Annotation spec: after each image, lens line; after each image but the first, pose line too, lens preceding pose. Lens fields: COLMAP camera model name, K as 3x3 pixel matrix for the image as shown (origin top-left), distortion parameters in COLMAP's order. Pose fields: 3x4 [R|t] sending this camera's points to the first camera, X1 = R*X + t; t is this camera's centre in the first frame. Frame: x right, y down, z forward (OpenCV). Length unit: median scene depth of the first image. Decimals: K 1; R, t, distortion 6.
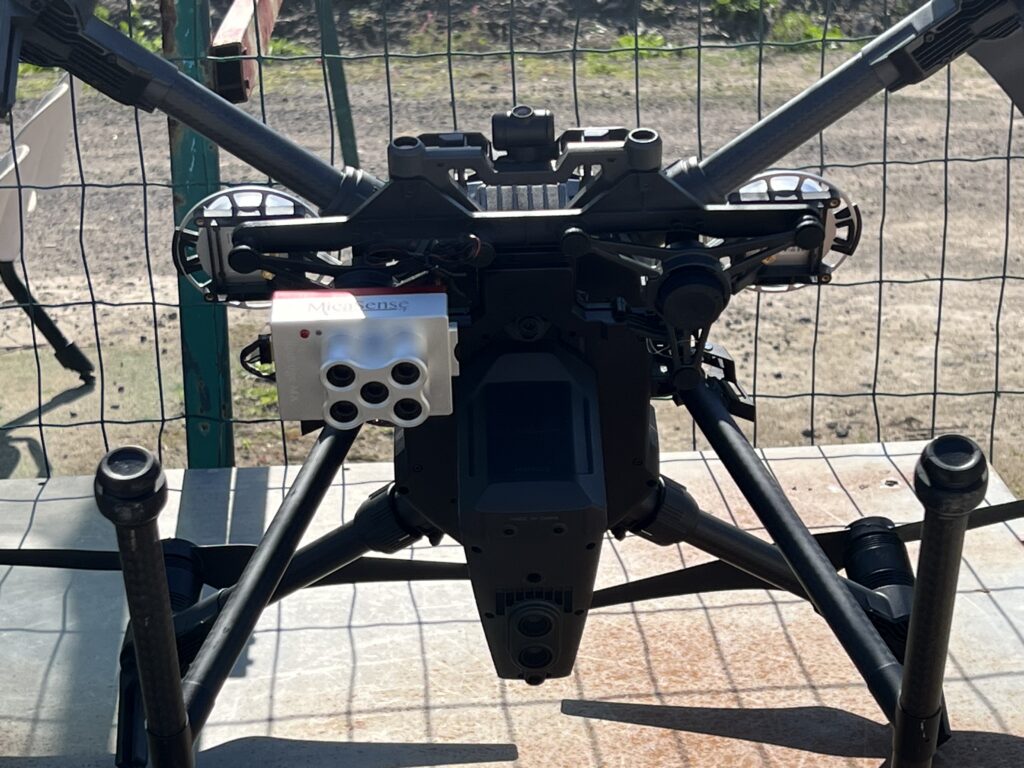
lens RADIAL K [[2290.3, 0, 512.0], [0, 2290.3, 384.0], [0, 0, 1]] dist [1.115212, 0.000242]
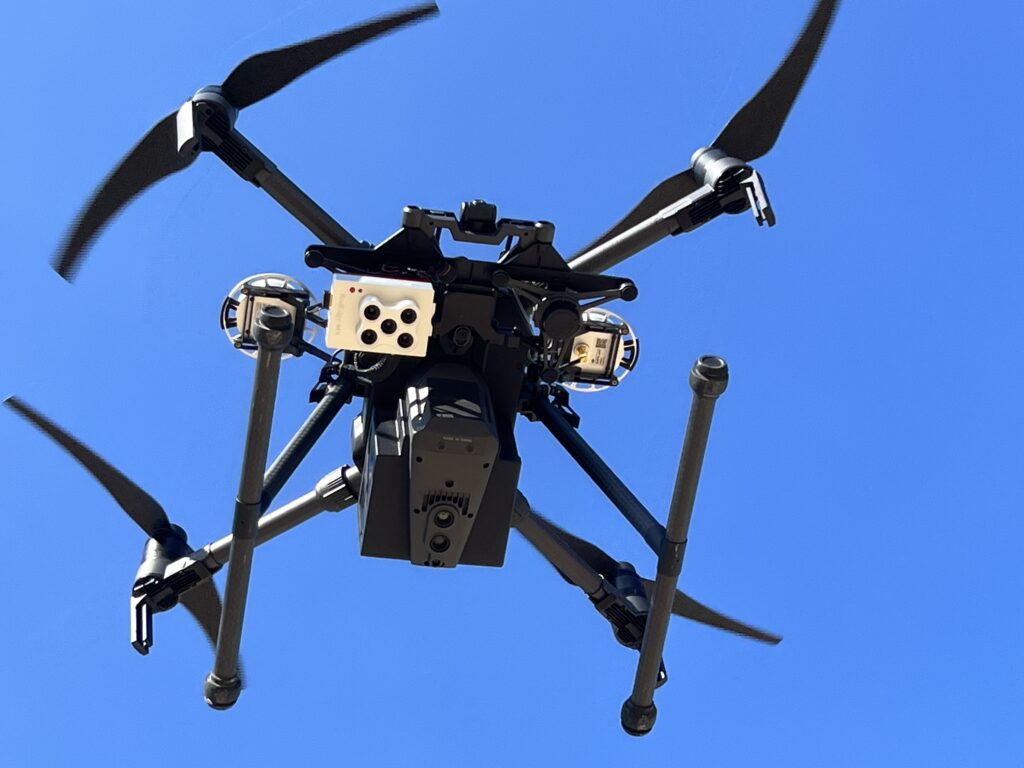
lens RADIAL K [[2114.4, 0, 512.0], [0, 2114.4, 384.0], [0, 0, 1]] dist [0.030371, 0.101693]
pose [[0.979811, 0.137550, 0.145086, -0.191685], [-0.092739, 0.955607, -0.279670, 0.474863], [-0.177114, 0.260569, 0.949070, -0.502313]]
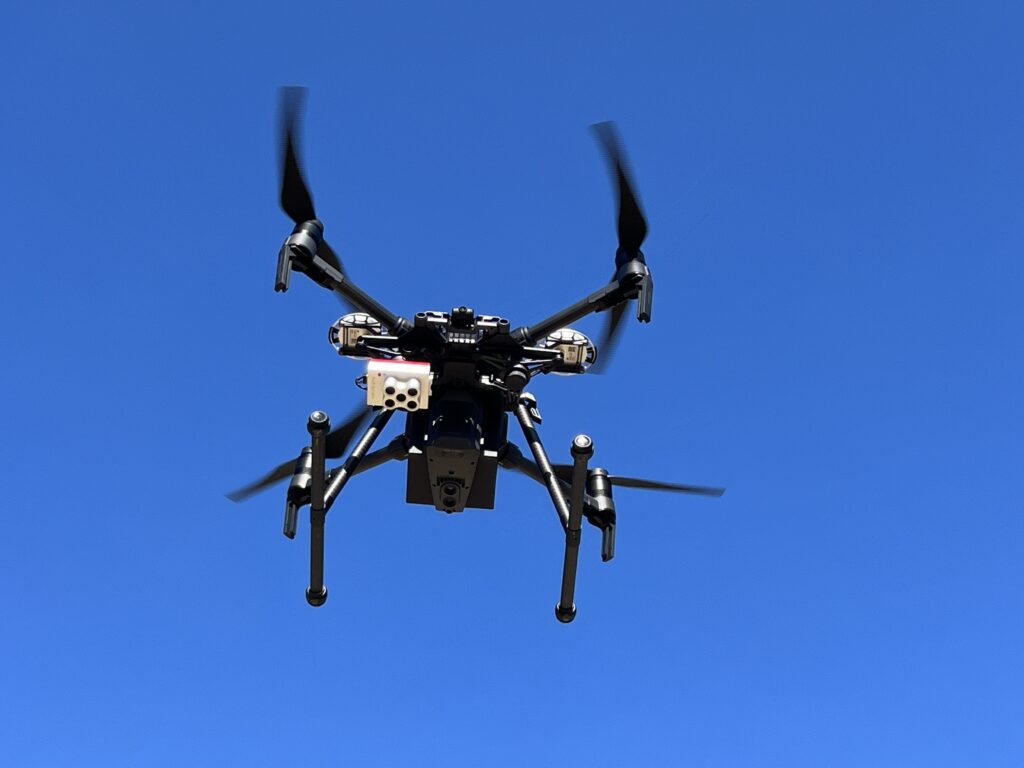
lens RADIAL K [[1793.8, 0, 512.0], [0, 1793.8, 384.0], [0, 0, 1]] dist [-0.005717, -0.007331]
pose [[0.992767, 0.119992, 0.003918, 0.064993], [-0.120008, 0.992765, 0.003962, -0.038485], [-0.003415, -0.004404, 0.999984, -1.207507]]
